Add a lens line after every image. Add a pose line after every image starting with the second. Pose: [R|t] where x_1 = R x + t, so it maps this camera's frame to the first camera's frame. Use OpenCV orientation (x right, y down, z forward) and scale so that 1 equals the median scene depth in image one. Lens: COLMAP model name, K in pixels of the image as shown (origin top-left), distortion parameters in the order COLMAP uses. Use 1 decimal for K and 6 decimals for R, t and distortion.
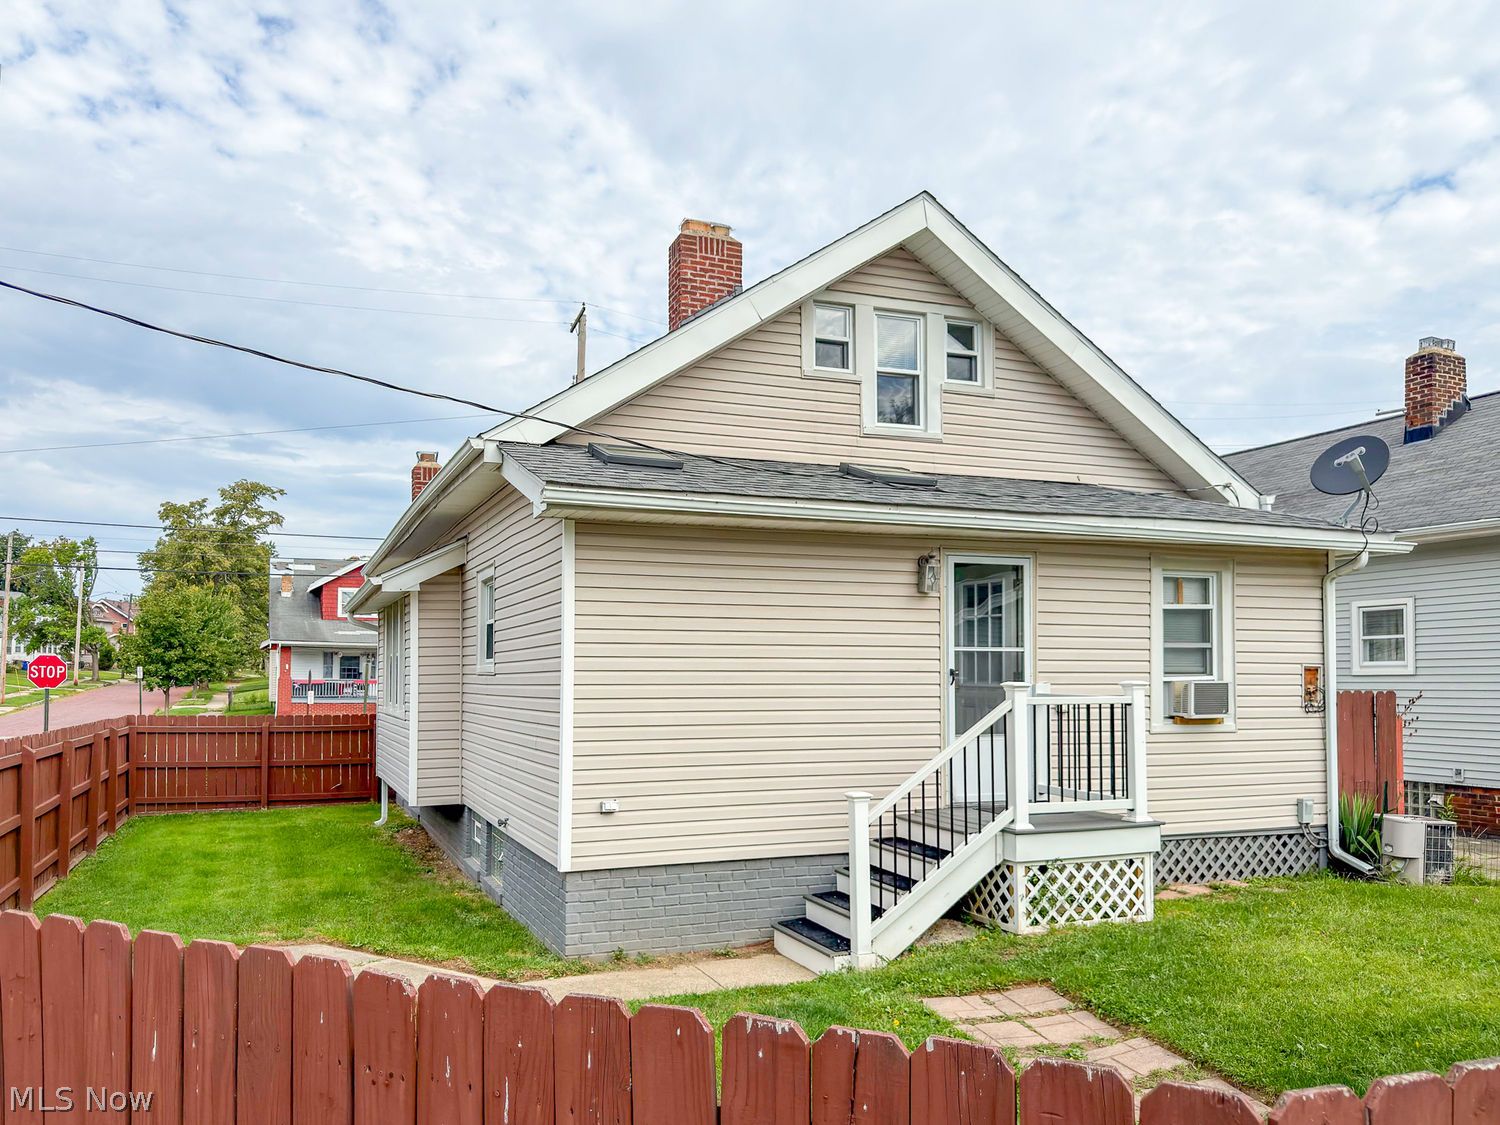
lens RADIAL K [[1065.0, 0, 663.9], [0, 1065.0, 647.6], [0, 0, 1]] dist [0.064556, -0.111580]
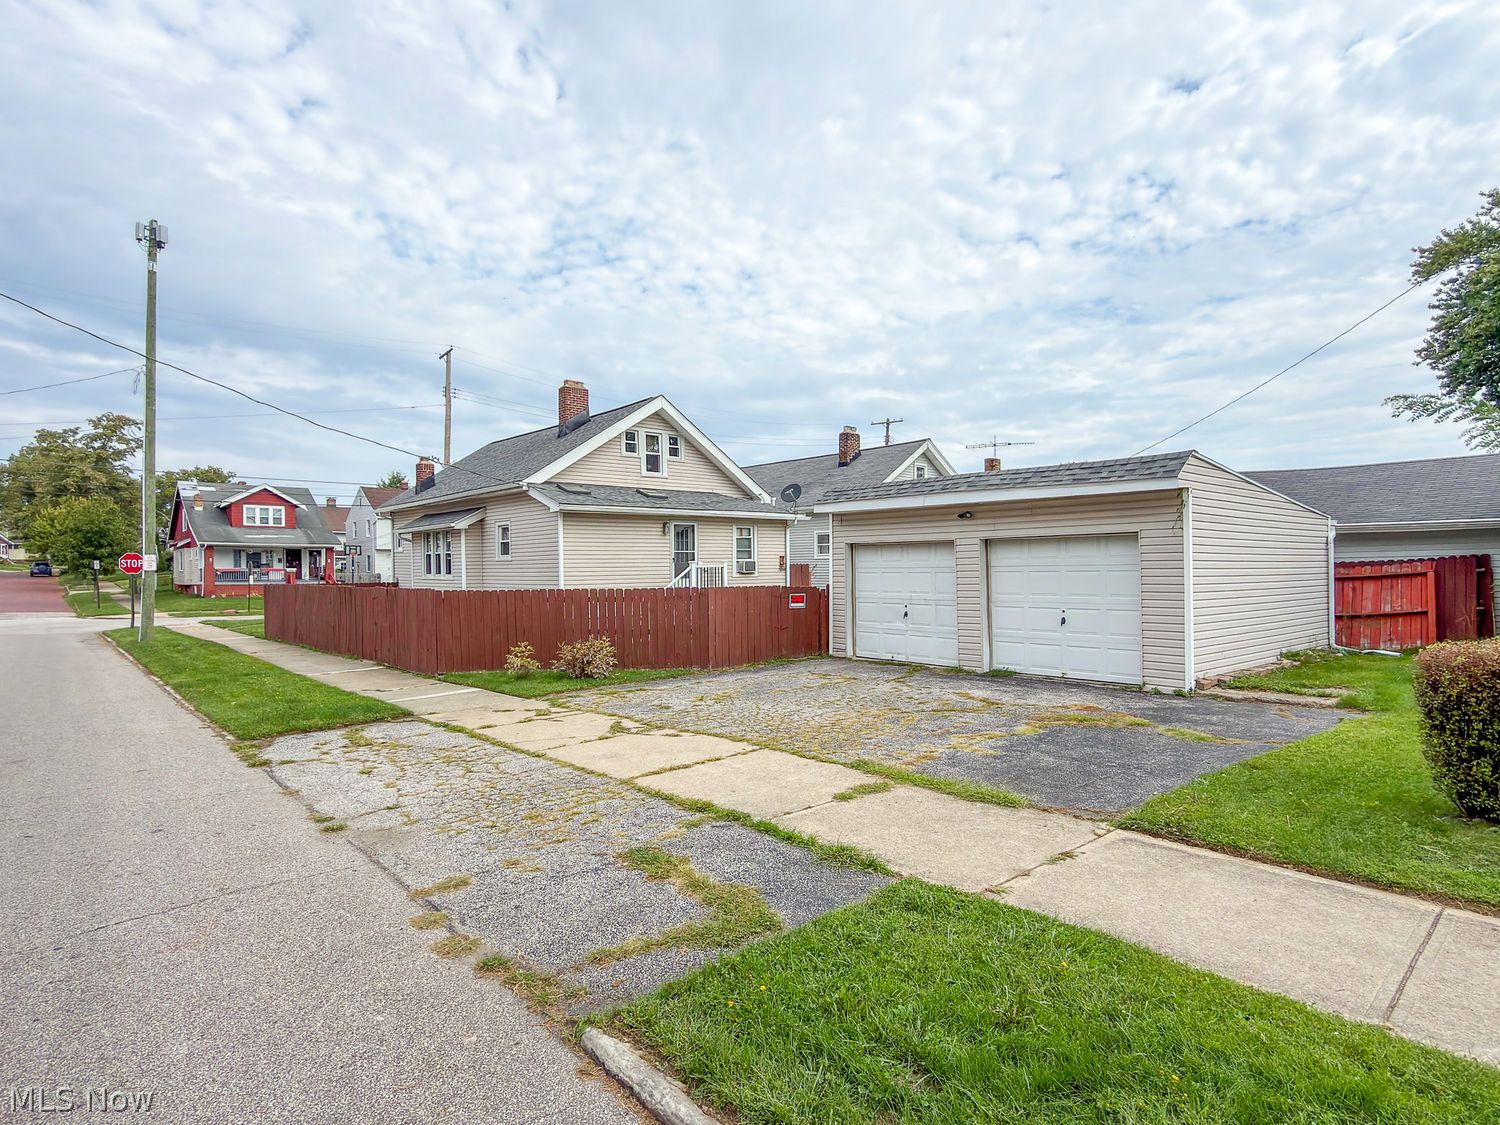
lens RADIAL K [[792.7, 0, 750.0], [0, 792.7, 562.5], [0, 0, 1]] dist [-0.036452, -0.000080]
pose [[0.924035, -0.009170, 0.382199, -0.370686], [-0.000229, 0.999699, 0.024540, -0.020757], [-0.382309, -0.022764, 0.923754, -1.115831]]
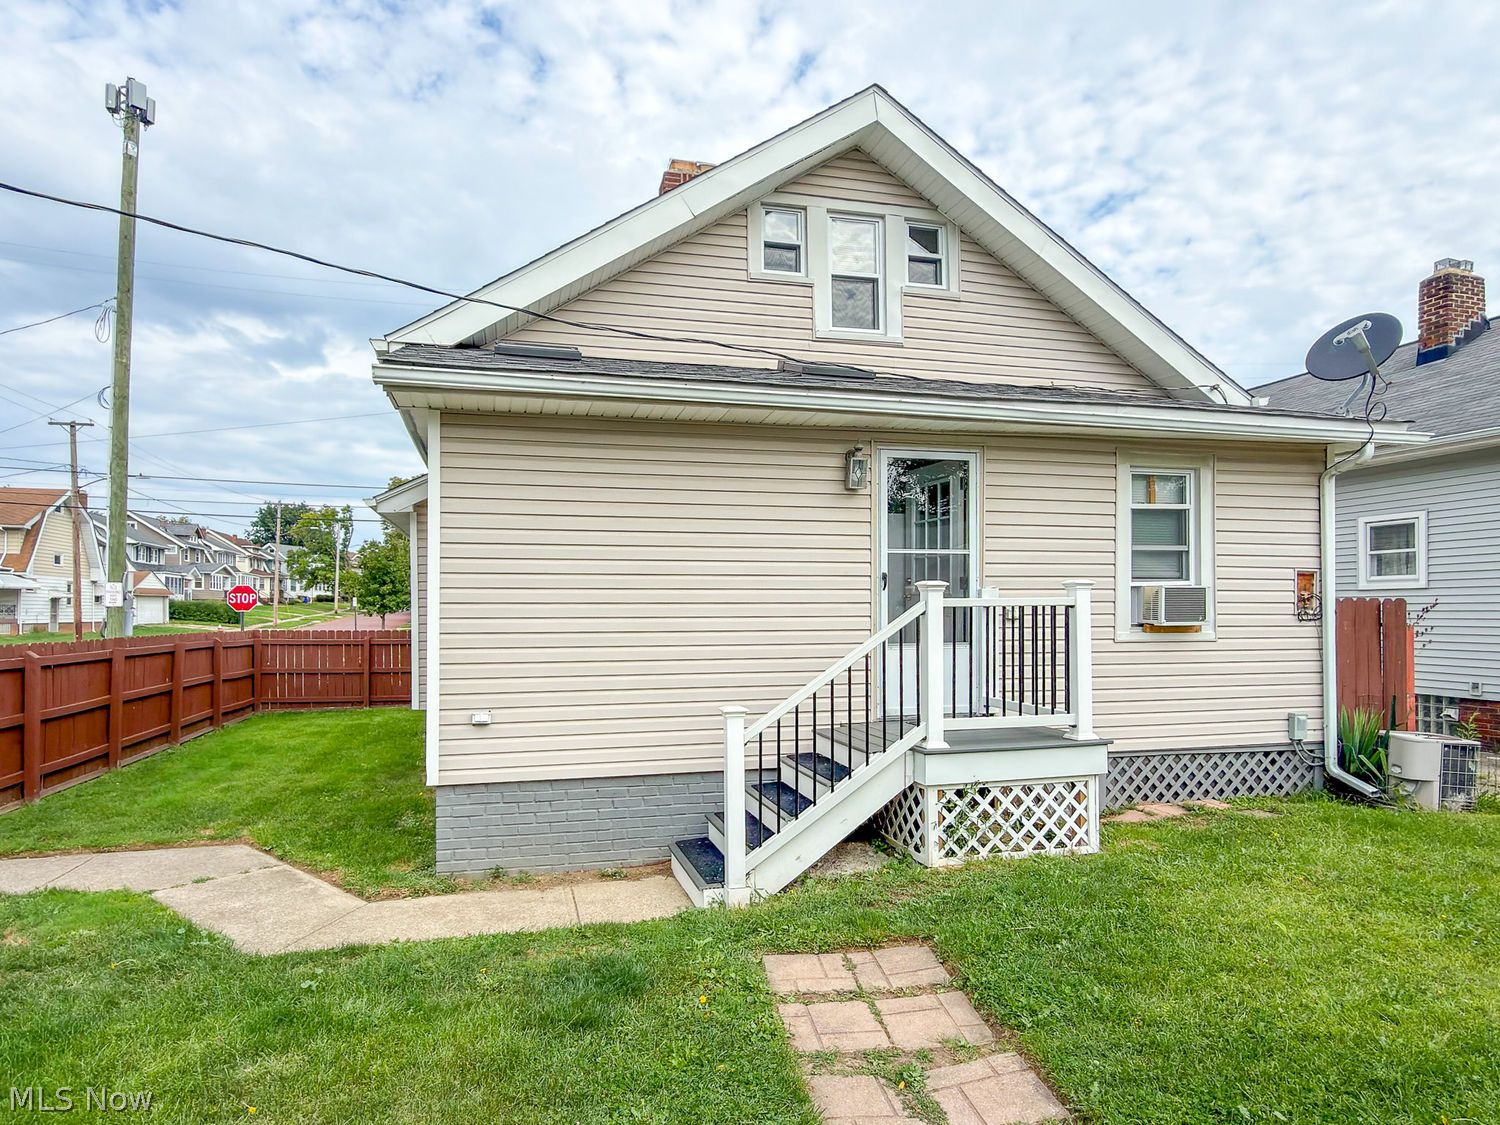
lens RADIAL K [[803.6, 0, 692.0], [0, 803.6, 604.8], [0, 0, 1]] dist [0.024954, -0.029256]
pose [[0.992209, -0.004324, -0.124512, 0.169445], [0.007146, 0.999728, 0.022221, 0.028354], [0.124382, -0.022937, 0.991969, 0.251010]]
